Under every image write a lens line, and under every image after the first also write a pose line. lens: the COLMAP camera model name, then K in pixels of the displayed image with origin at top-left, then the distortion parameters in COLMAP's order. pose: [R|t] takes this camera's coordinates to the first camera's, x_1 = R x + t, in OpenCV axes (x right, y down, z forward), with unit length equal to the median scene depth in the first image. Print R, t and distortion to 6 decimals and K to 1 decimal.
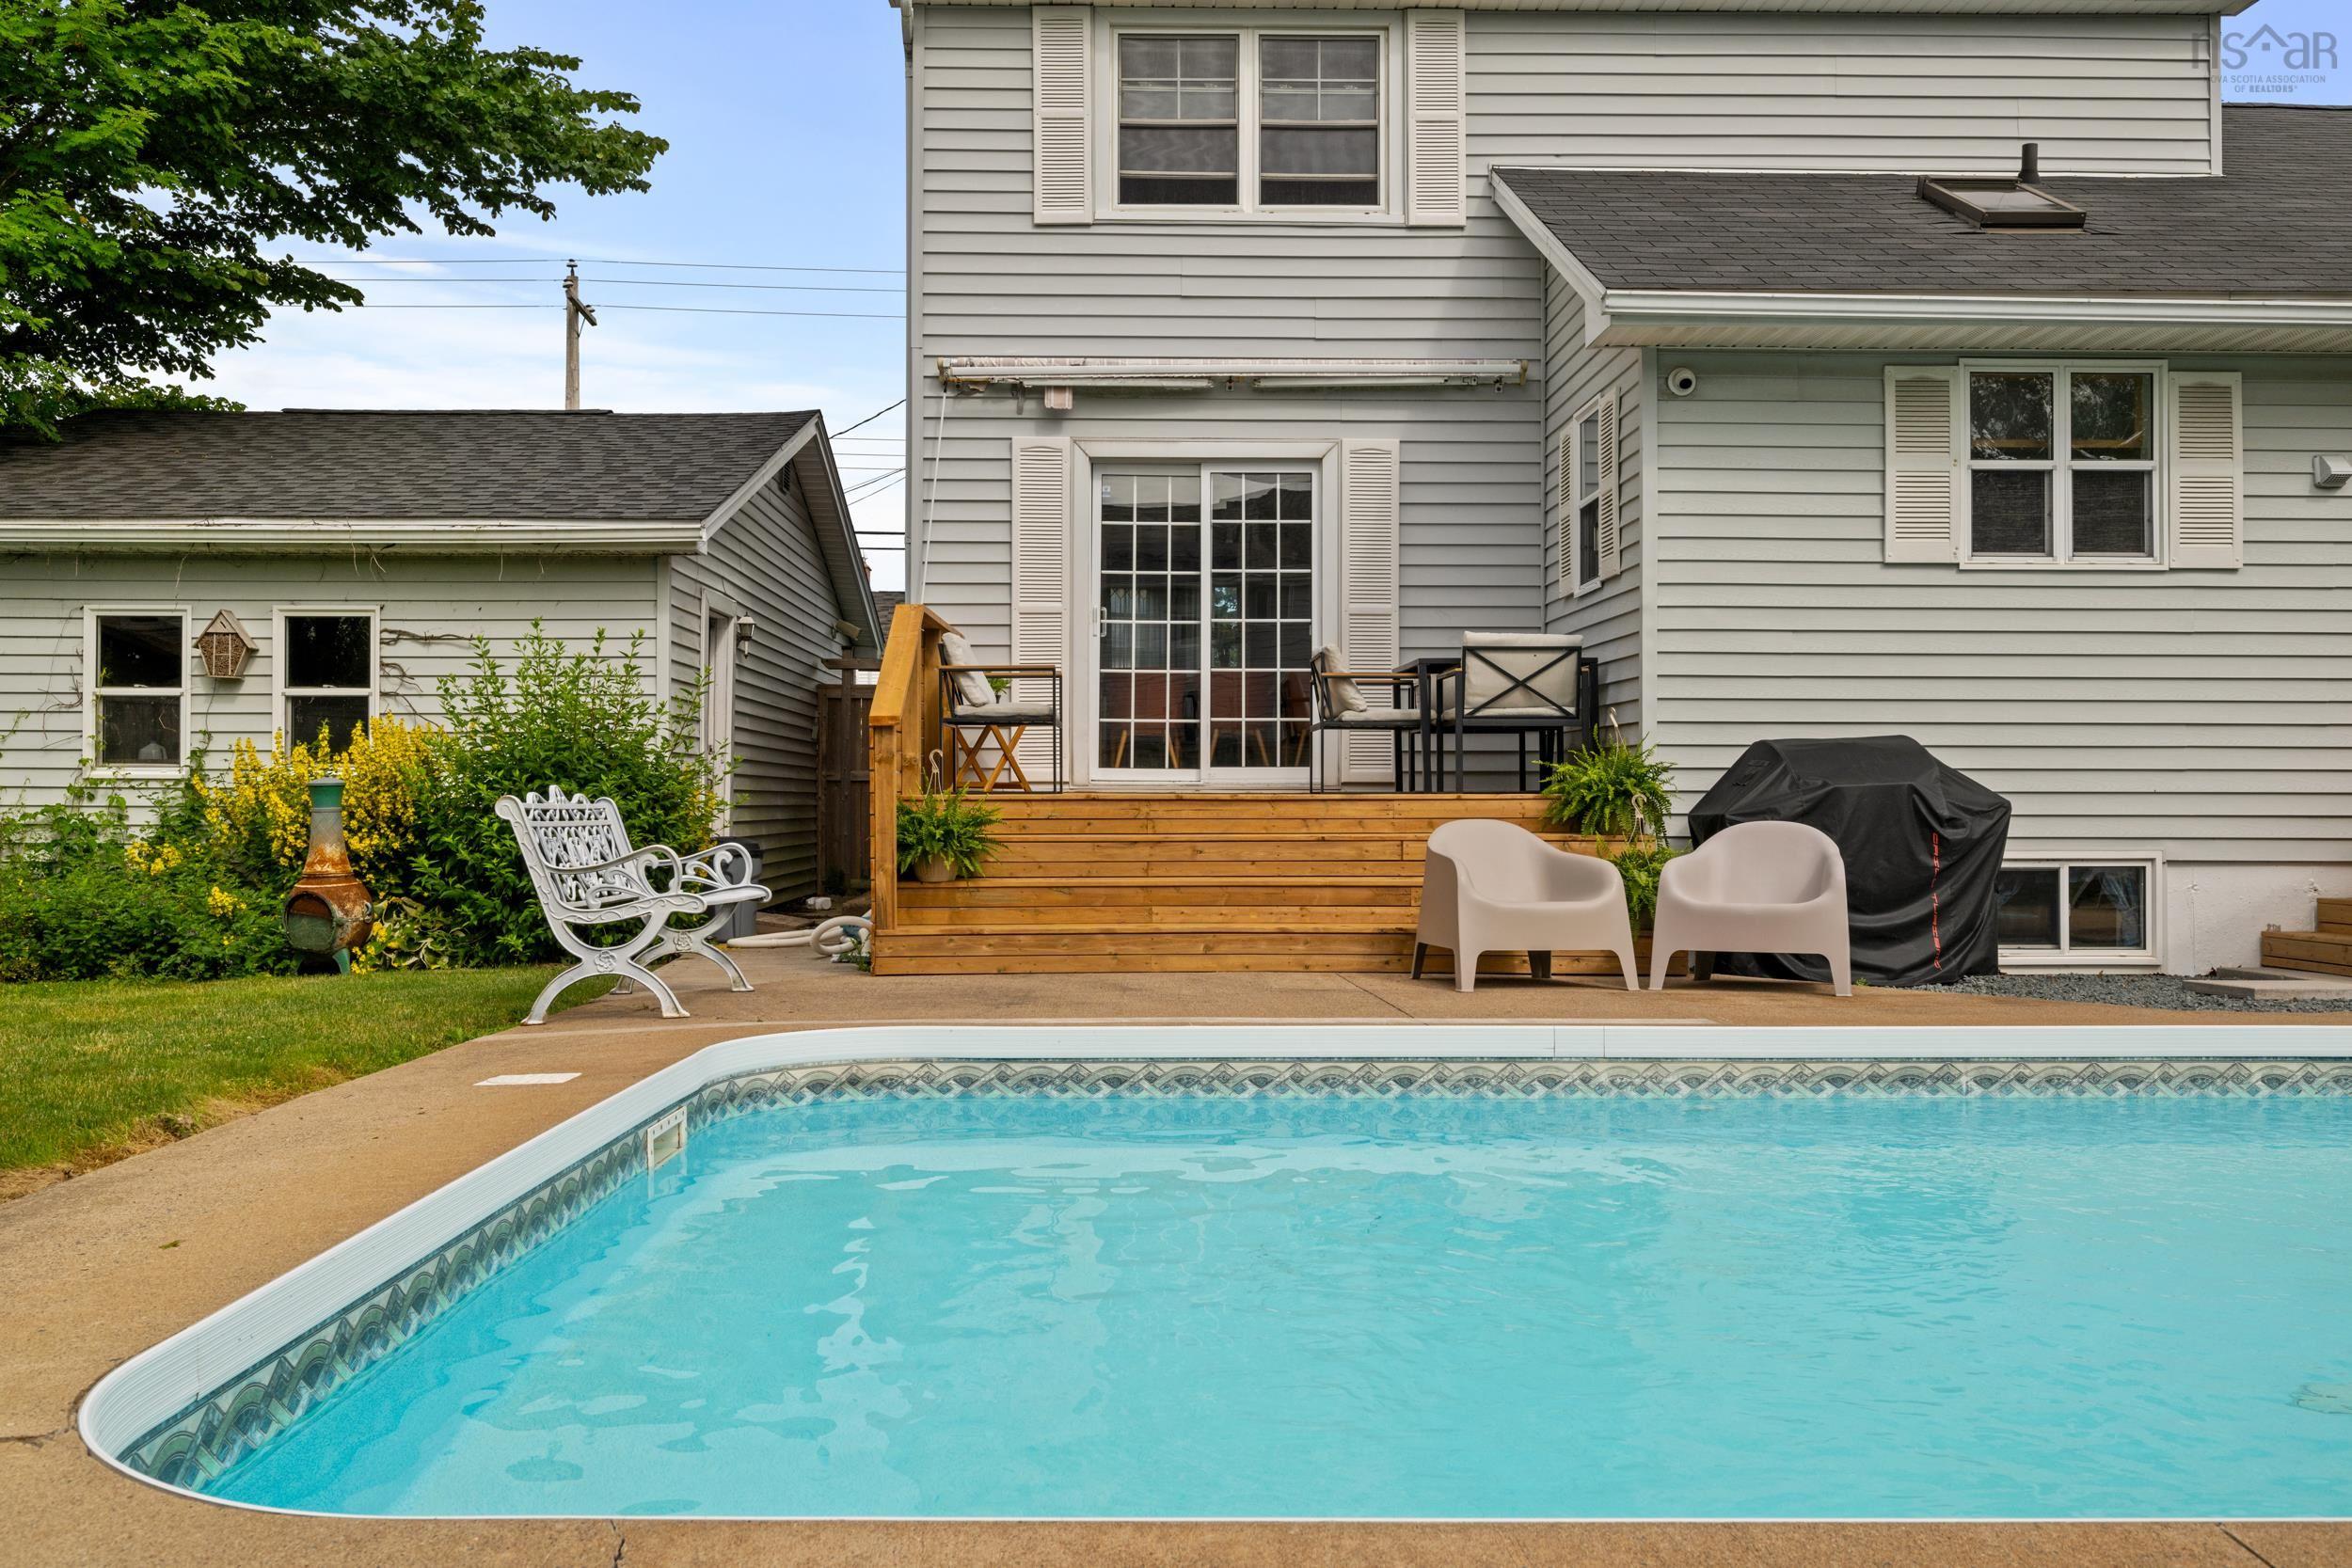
lens RADIAL K [[1979.6, 0, 1180.6], [0, 1979.6, 798.6], [0, 0, 1]] dist [0.001860, 0.000478]
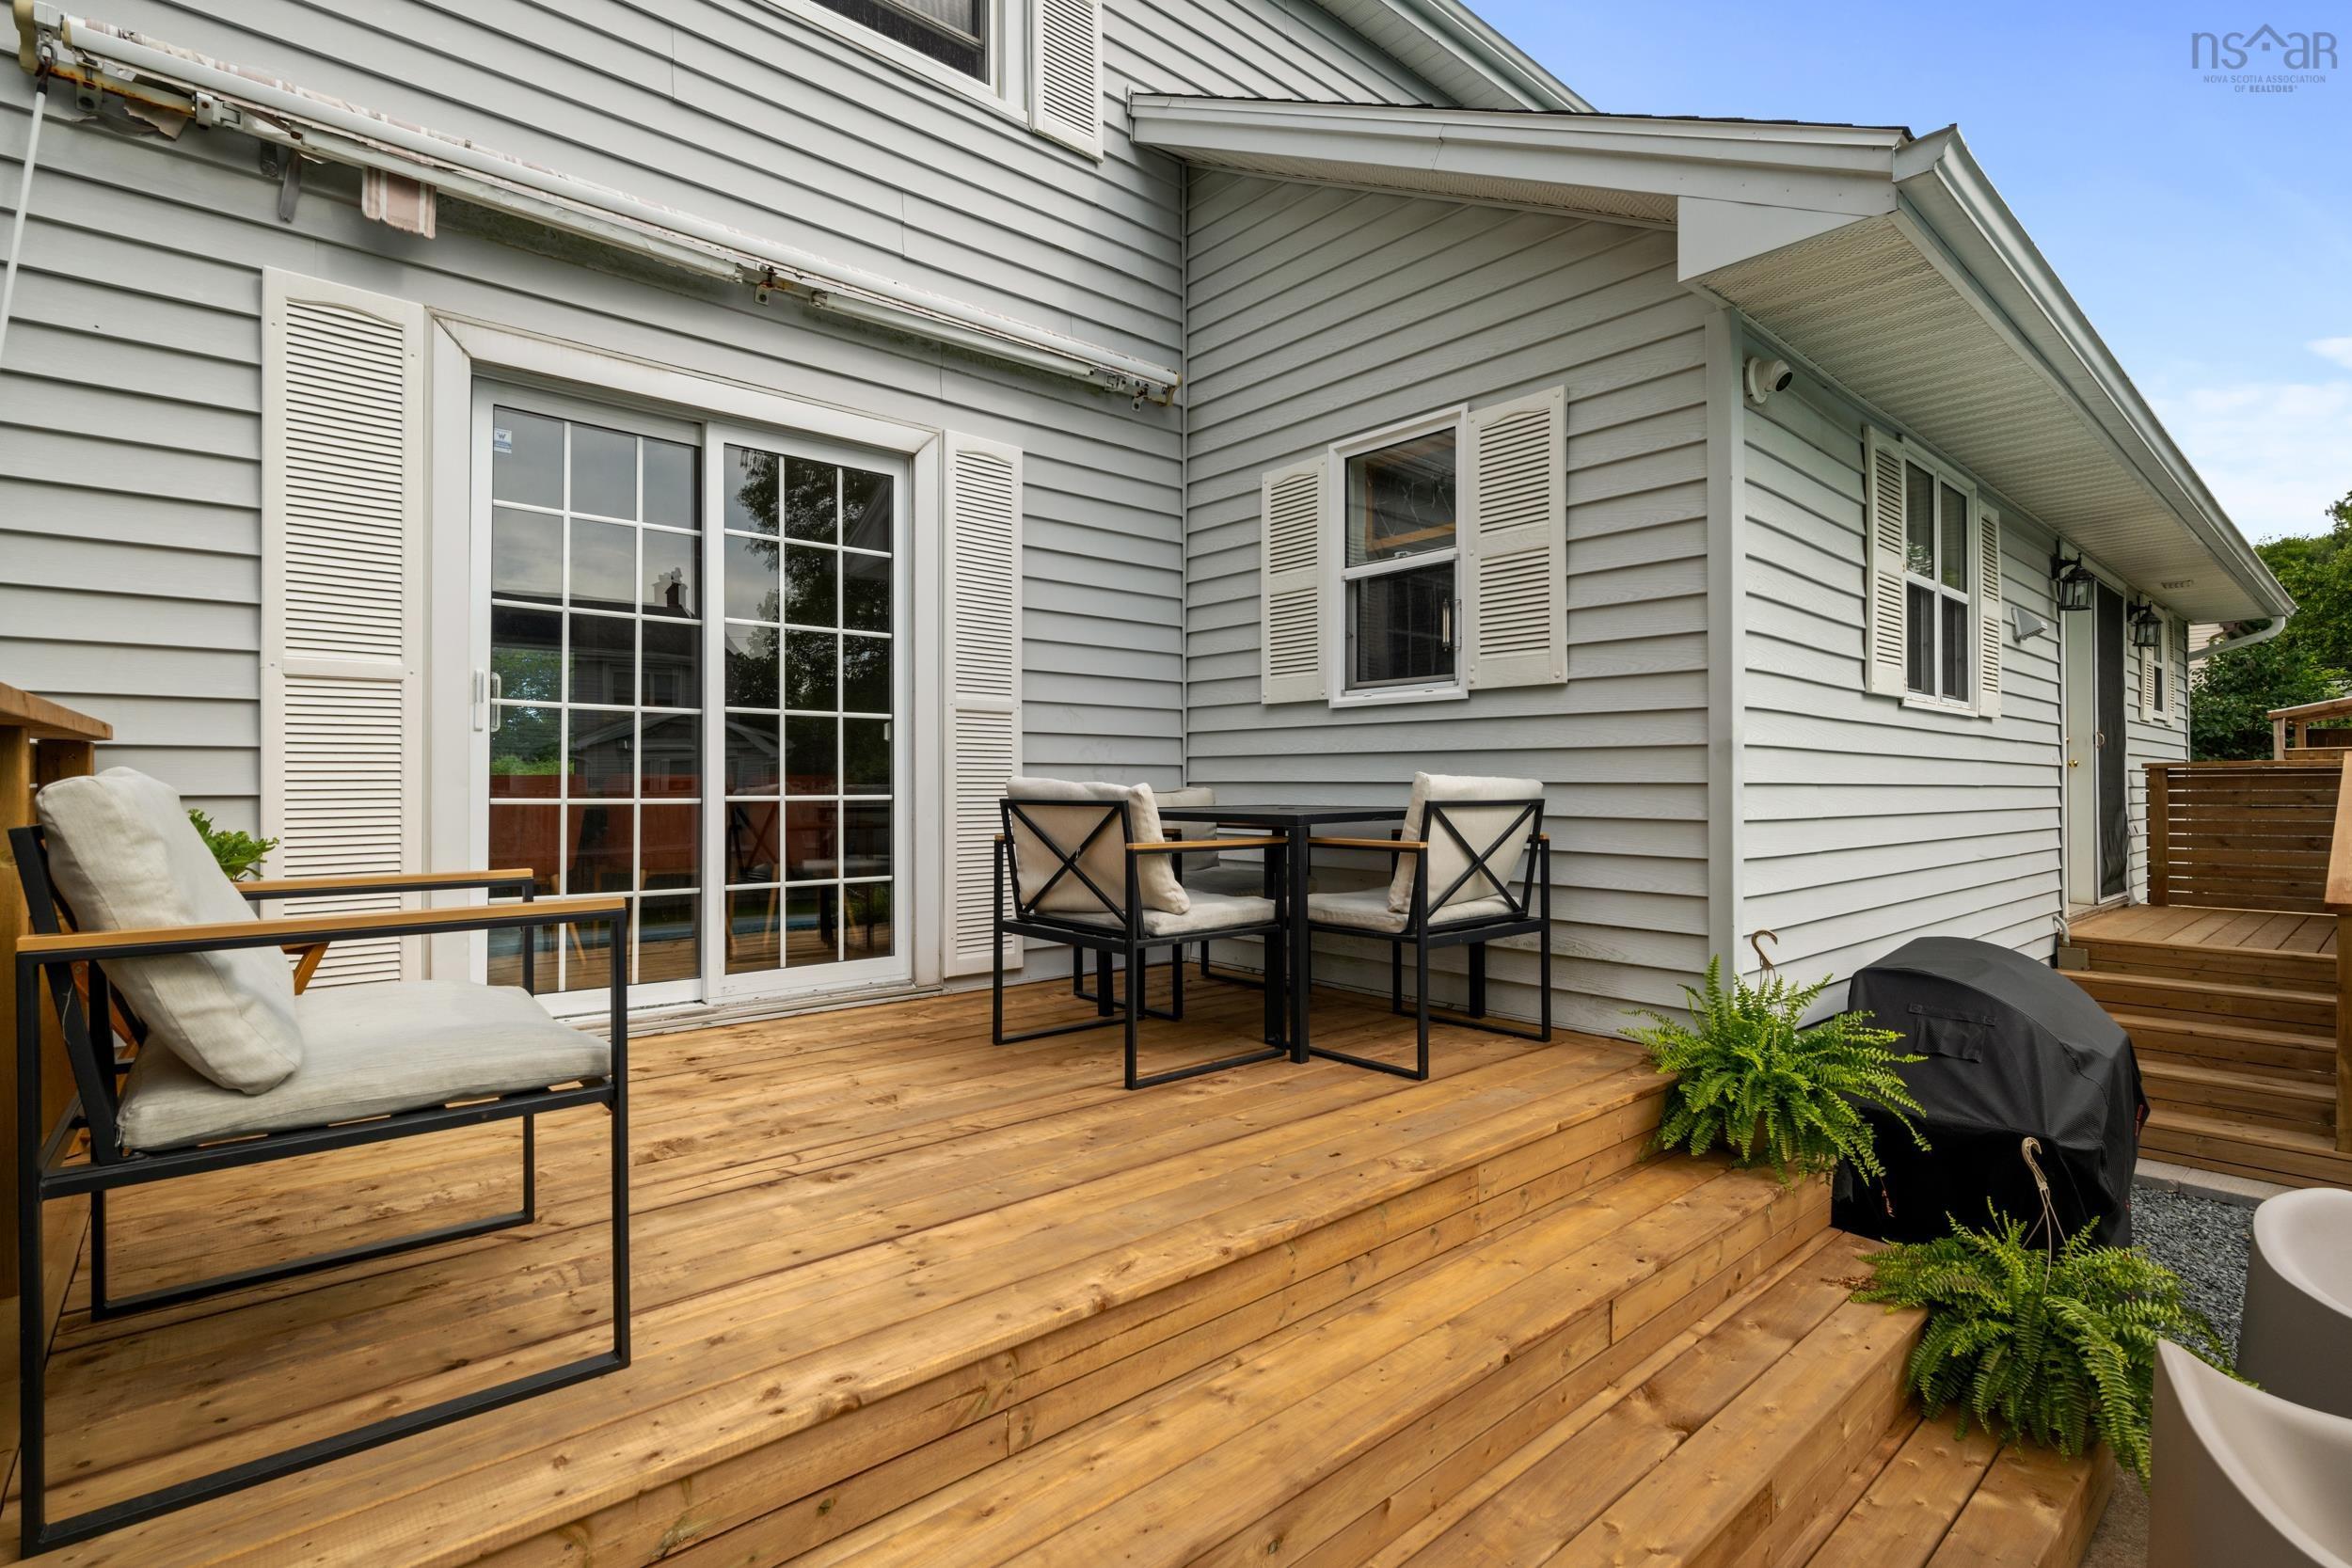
lens RADIAL K [[1092.3, 0, 1183.0], [0, 1092.3, 792.1], [0, 0, 1]] dist [-0.010641, -0.000526]
pose [[0.766292, -0.006983, 0.642455, -0.085023], [0.003685, 0.999972, 0.006473, -0.070426], [-0.642482, -0.002593, 0.766296, 0.703411]]
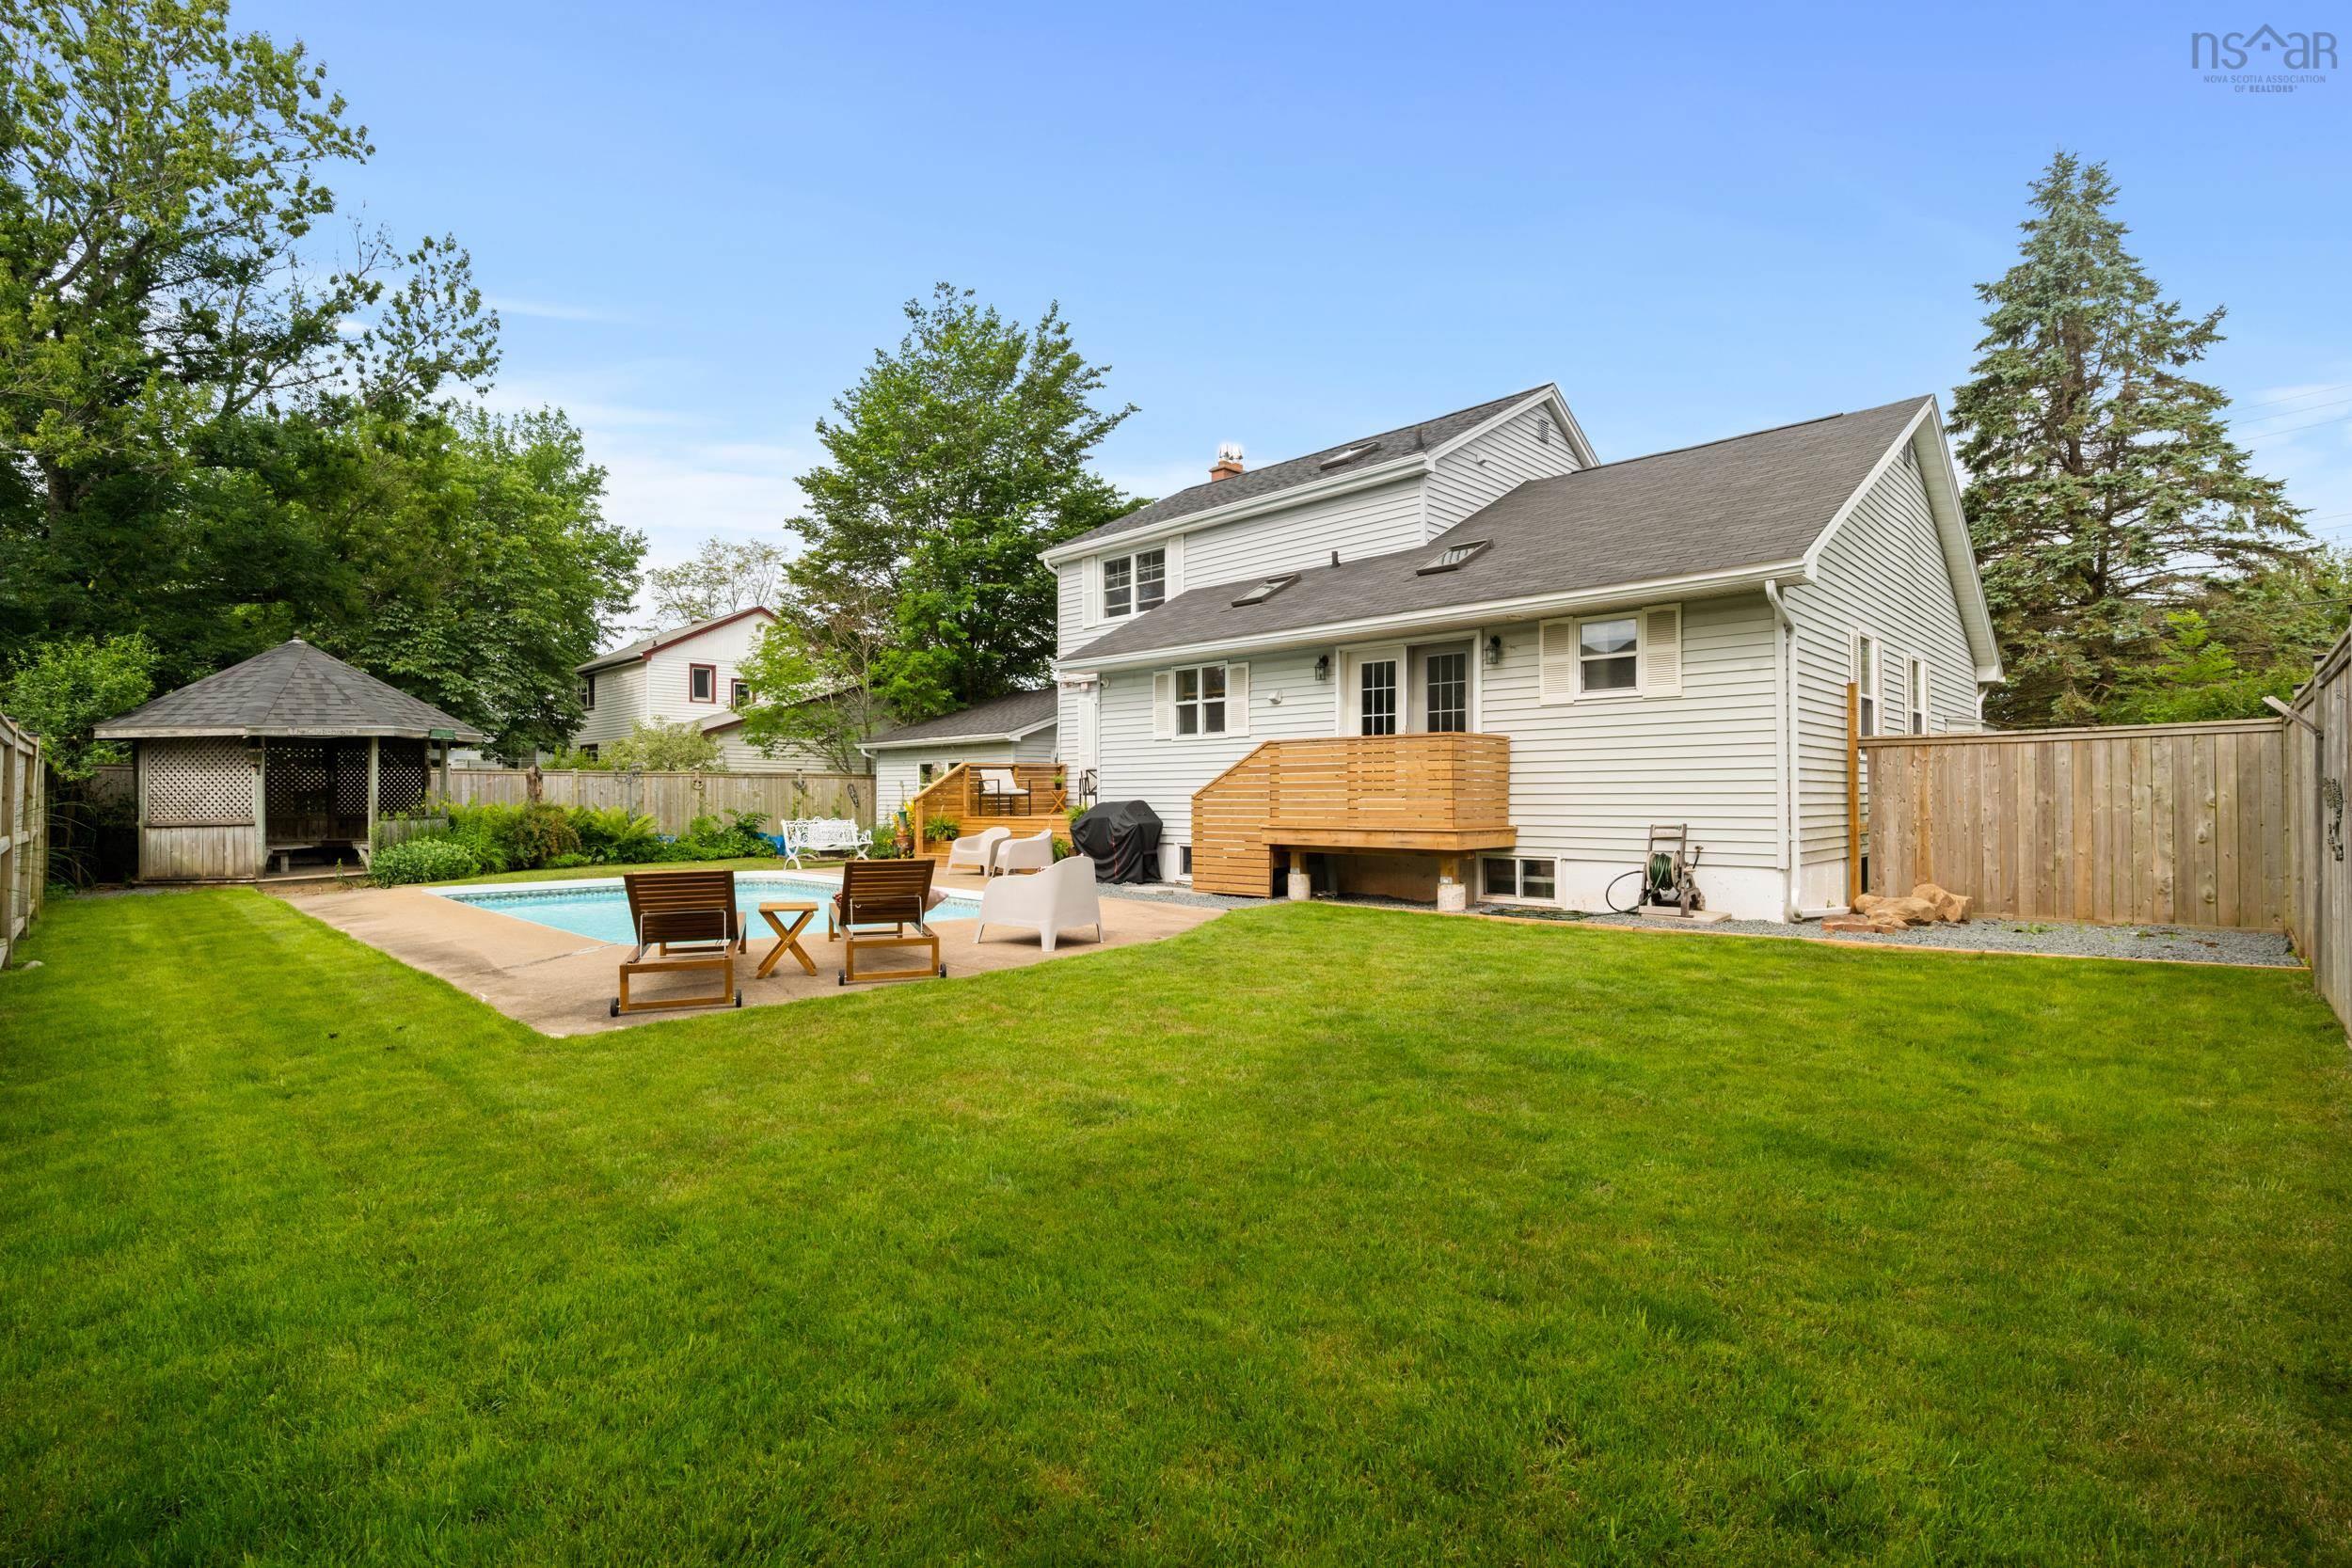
lens RADIAL K [[1059.6, 0, 1164.8], [0, 1059.6, 779.3], [0, 0, 1]] dist [0.001796, -0.000798]
pose [[0.693312, -0.012168, -0.720535, 1.207714], [-0.004241, 0.999771, -0.020964, -0.025096], [0.720625, 0.017591, 0.693102, -0.037176]]
